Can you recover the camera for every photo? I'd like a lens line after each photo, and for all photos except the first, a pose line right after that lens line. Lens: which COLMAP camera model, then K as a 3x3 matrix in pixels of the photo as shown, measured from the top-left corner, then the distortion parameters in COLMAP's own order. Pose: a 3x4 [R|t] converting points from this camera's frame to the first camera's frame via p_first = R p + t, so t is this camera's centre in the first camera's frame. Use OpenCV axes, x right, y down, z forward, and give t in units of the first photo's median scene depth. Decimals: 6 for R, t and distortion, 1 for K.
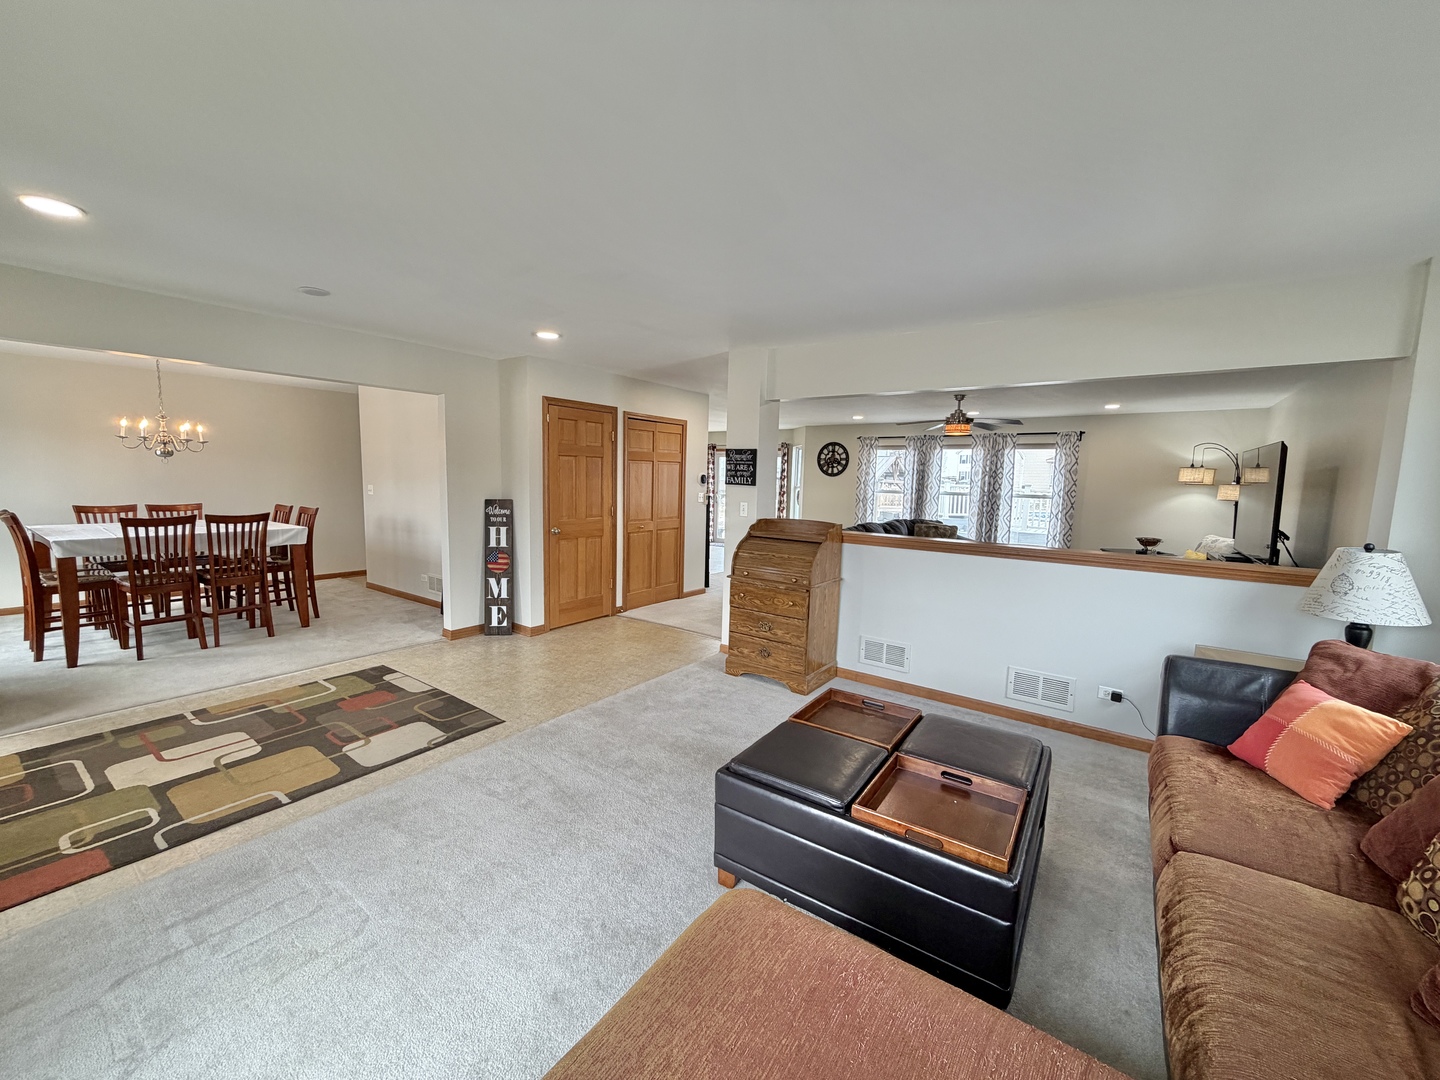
lens RADIAL K [[573.2, 0, 715.3], [0, 573.2, 542.9], [0, 0, 1]] dist [0.000574, -0.000505]
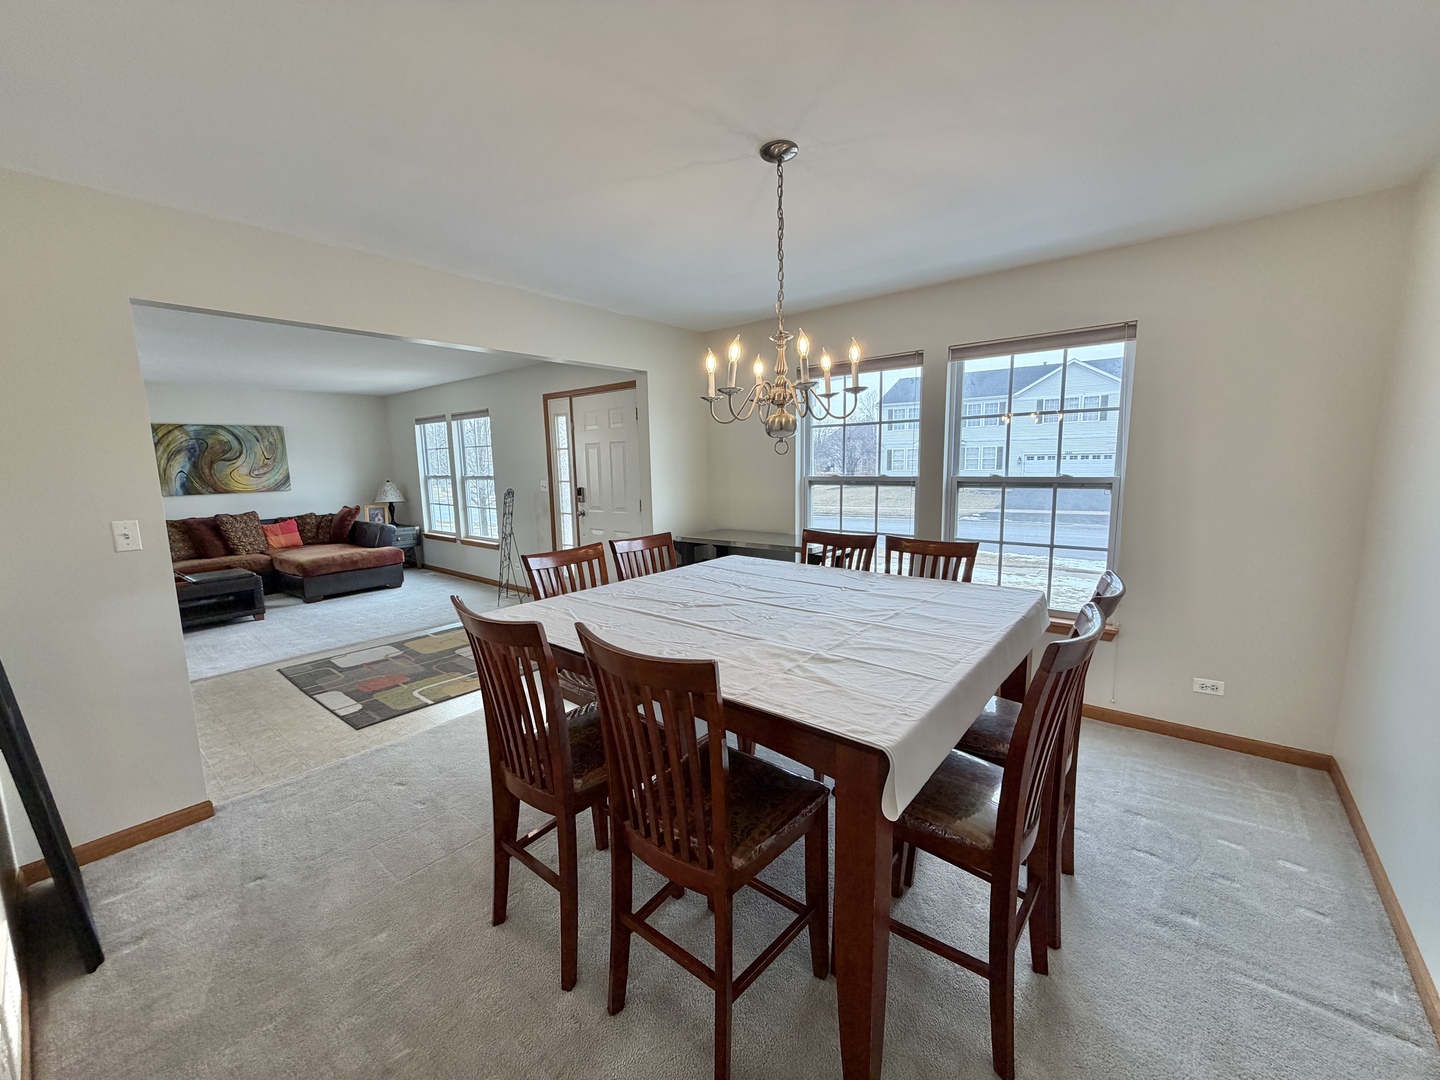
lens RADIAL K [[573.2, 0, 713.8], [0, 573.2, 537.9], [0, 0, 1]] dist [0.000574, -0.000505]
pose [[-0.998209, -0.008361, 0.059230, -0.905606], [0.006764, 0.968057, 0.250640, -0.175136], [-0.059434, 0.250592, -0.966267, 1.360345]]
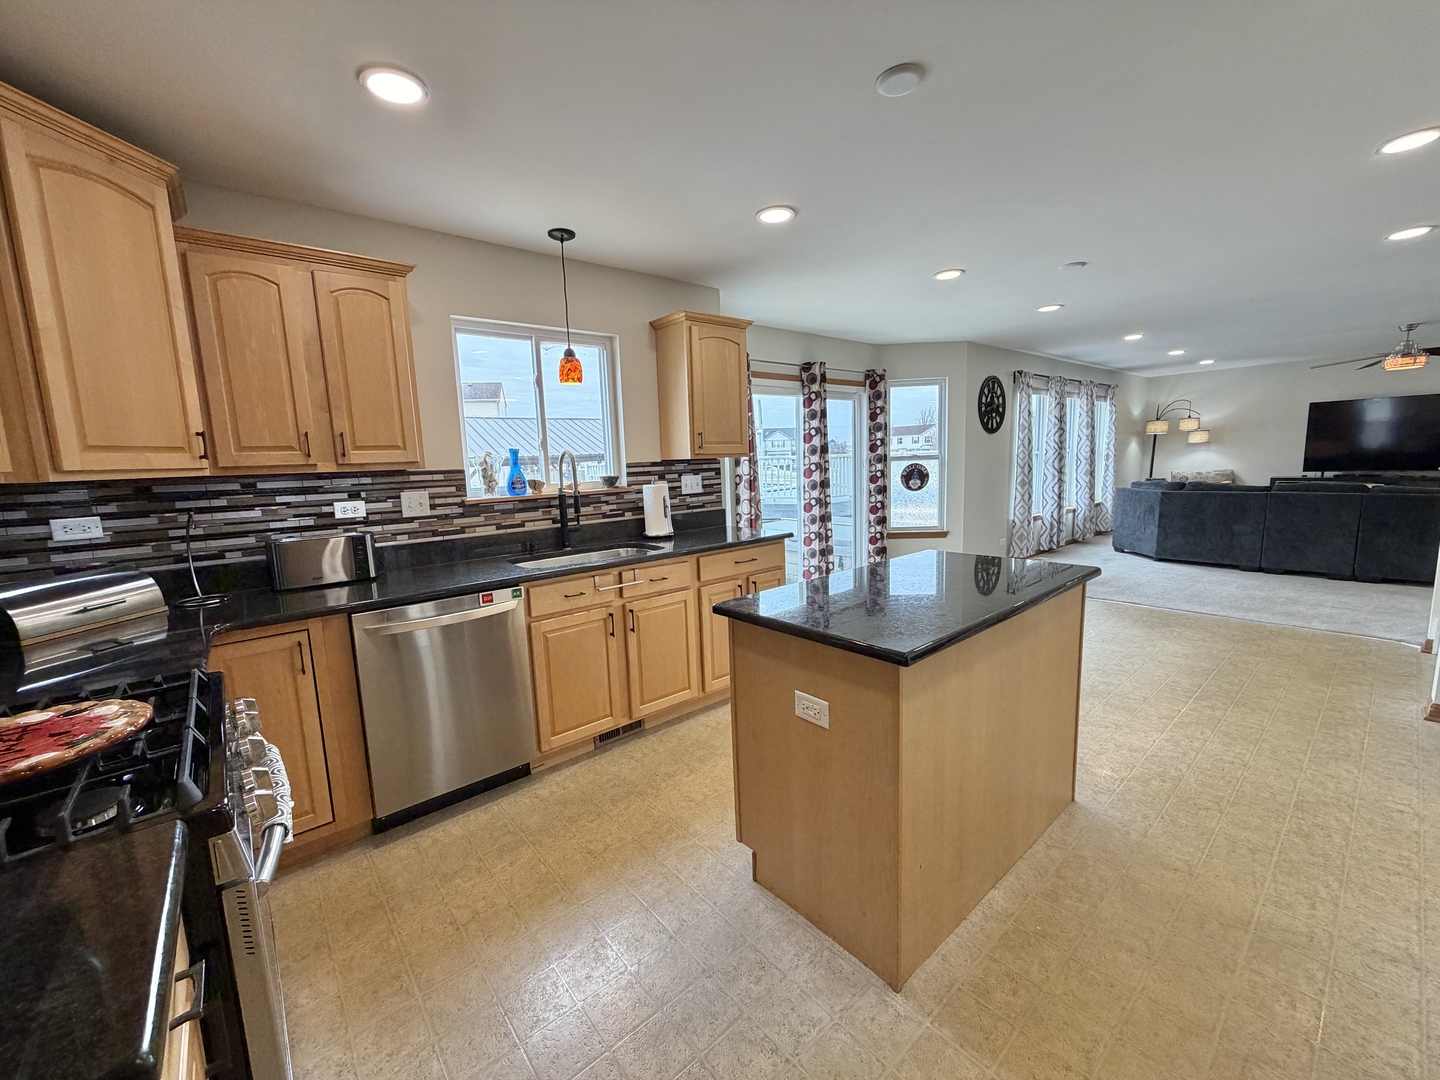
lens RADIAL K [[573.2, 0, 713.2], [0, 573.2, 538.9], [0, 0, 1]] dist [0.000574, -0.000505]
pose [[0.246297, -0.164847, 0.955072, -0.952830], [0.152985, 0.979688, 0.129643, -0.263599], [-0.957044, 0.114181, 0.266514, 2.284718]]
